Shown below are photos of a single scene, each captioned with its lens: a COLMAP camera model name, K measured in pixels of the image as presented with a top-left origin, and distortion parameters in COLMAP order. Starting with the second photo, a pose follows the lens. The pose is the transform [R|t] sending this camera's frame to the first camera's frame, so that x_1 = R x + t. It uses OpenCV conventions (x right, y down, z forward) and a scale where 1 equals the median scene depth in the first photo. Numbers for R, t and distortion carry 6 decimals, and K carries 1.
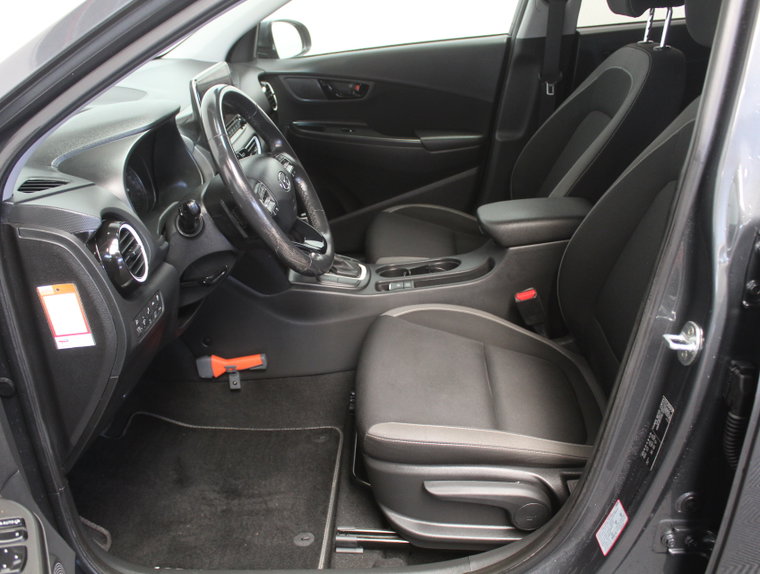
lens RADIAL K [[712.4, 0, 380.0], [0, 712.4, 287.0], [0, 0, 1]] dist [-0.179364, 0.170387]
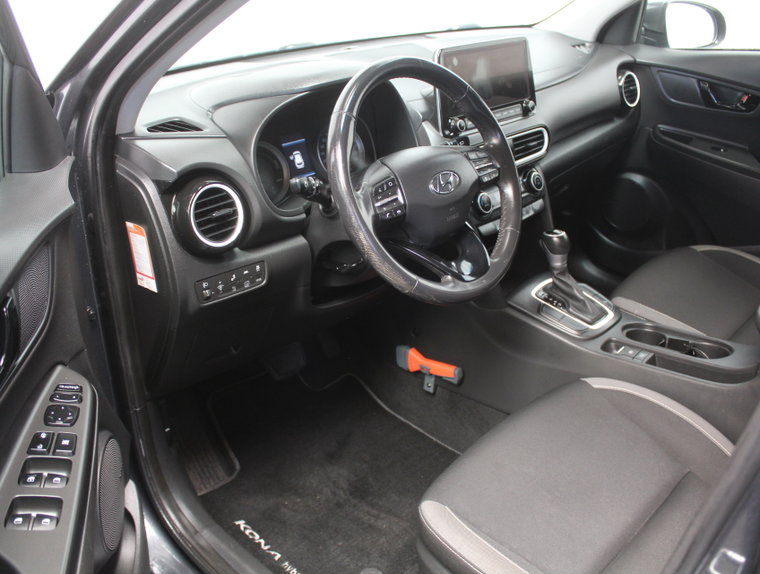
lens RADIAL K [[712.4, 0, 380.0], [0, 712.4, 287.0], [0, 0, 1]] dist [-0.179364, 0.170387]
pose [[0.741160, 0.320181, -0.590056, 0.249176], [-0.297660, 0.944550, 0.138654, -0.093124], [0.601732, 0.072871, 0.795367, 0.220681]]
